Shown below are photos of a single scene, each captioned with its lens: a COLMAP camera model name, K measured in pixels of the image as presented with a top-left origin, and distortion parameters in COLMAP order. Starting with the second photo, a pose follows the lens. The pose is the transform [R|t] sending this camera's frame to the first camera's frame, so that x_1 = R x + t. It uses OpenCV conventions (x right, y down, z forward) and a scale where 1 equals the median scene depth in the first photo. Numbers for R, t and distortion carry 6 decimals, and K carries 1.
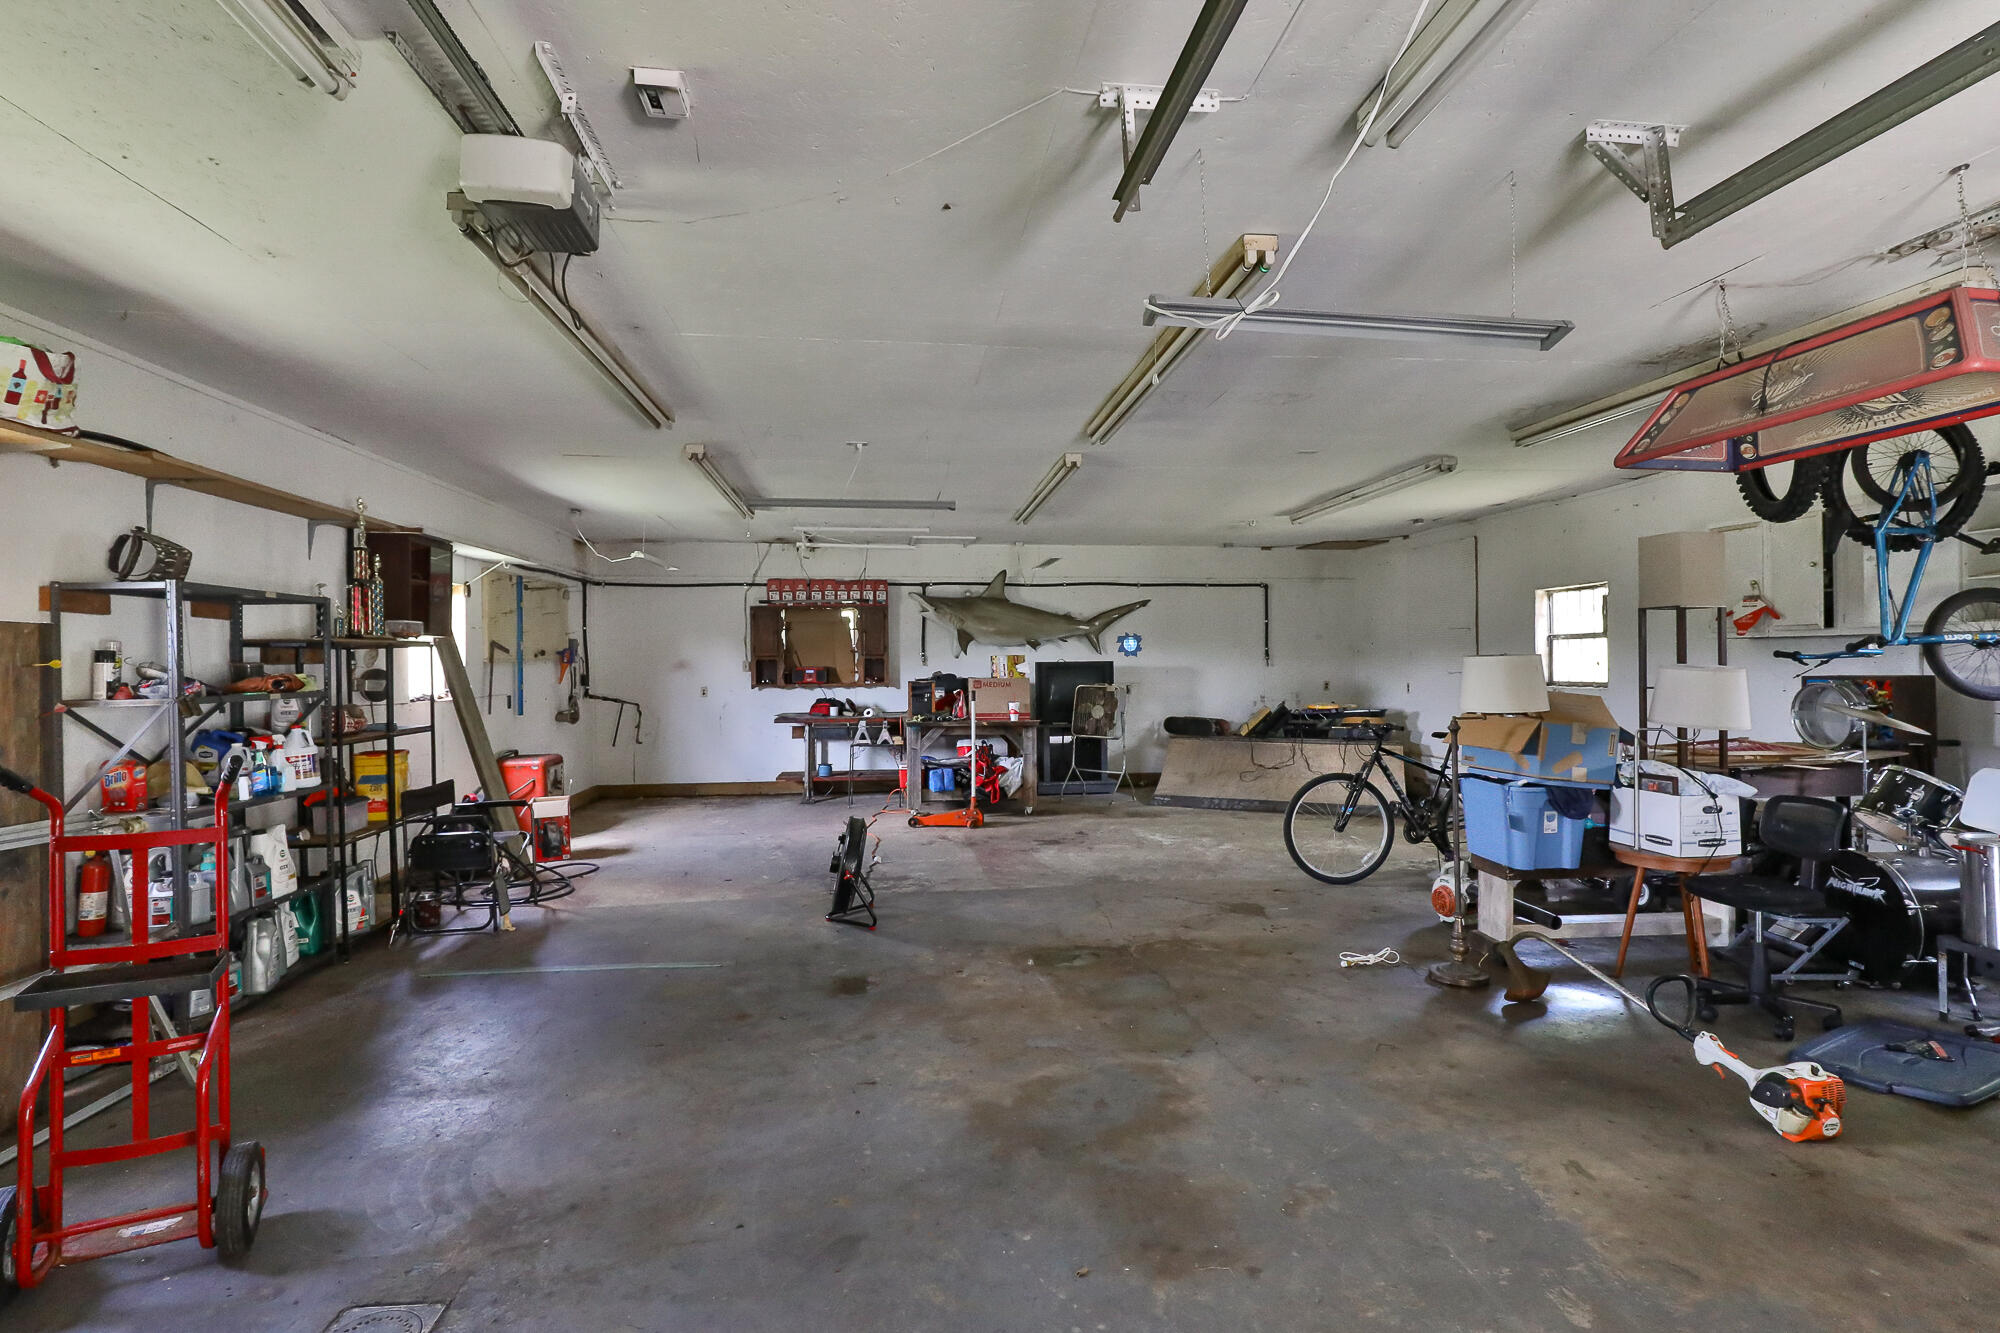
lens RADIAL K [[907.4, 0, 1000.0], [0, 907.4, 666.5], [0, 0, 1]] dist [0.000854, -0.000033]
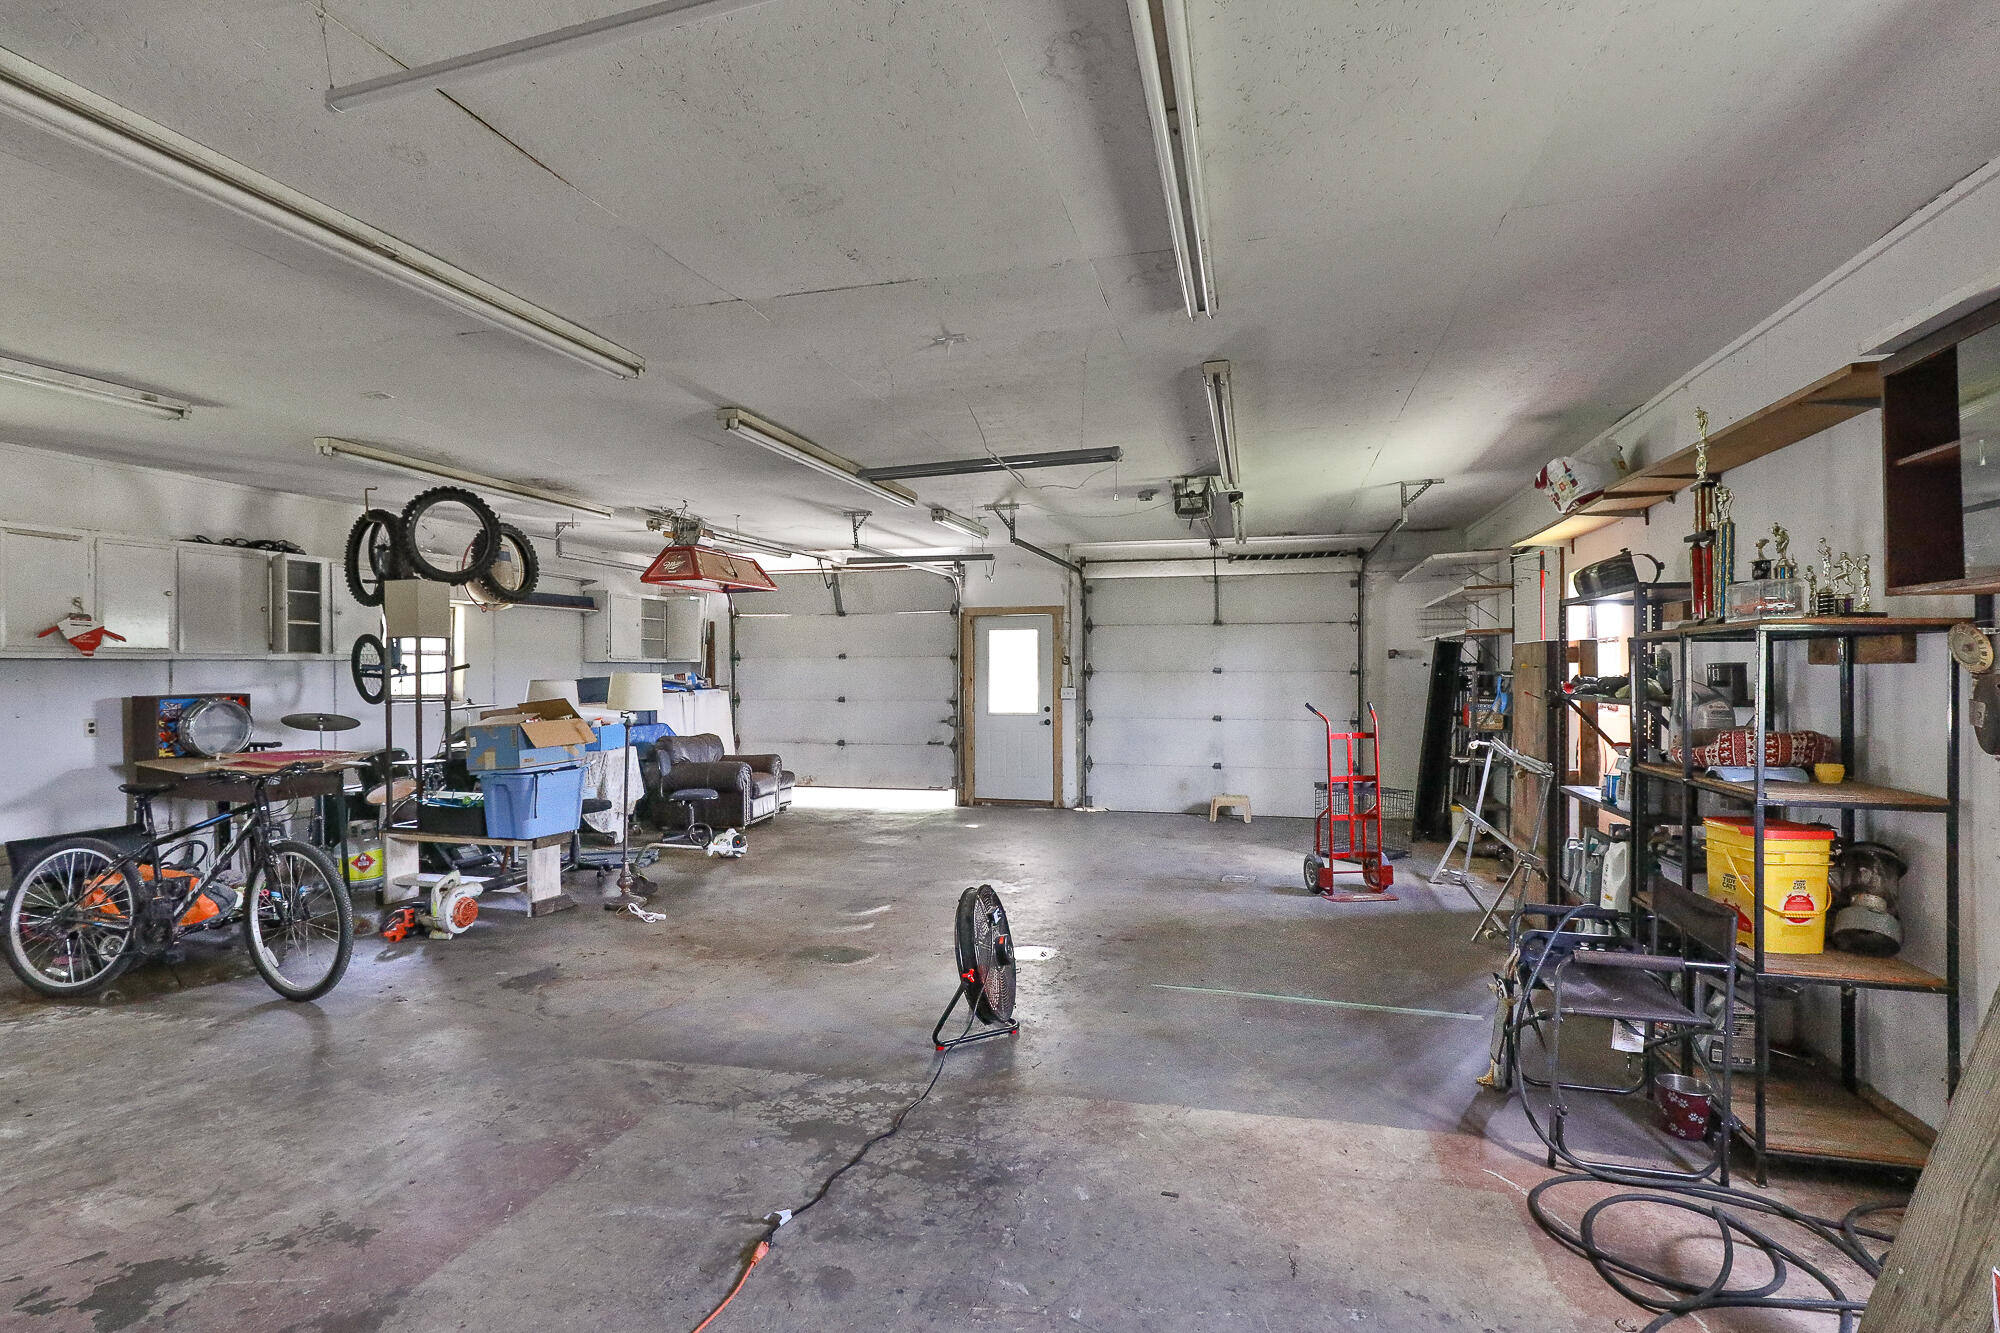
lens RADIAL K [[907.4, 0, 1000.0], [0, 907.4, 666.5], [0, 0, 1]] dist [0.000854, -0.000033]
pose [[-0.919826, 0.015927, 0.392003, -0.442386], [0.013223, 0.999867, -0.009598, -0.001984], [-0.392104, -0.003646, -0.919914, 1.589382]]
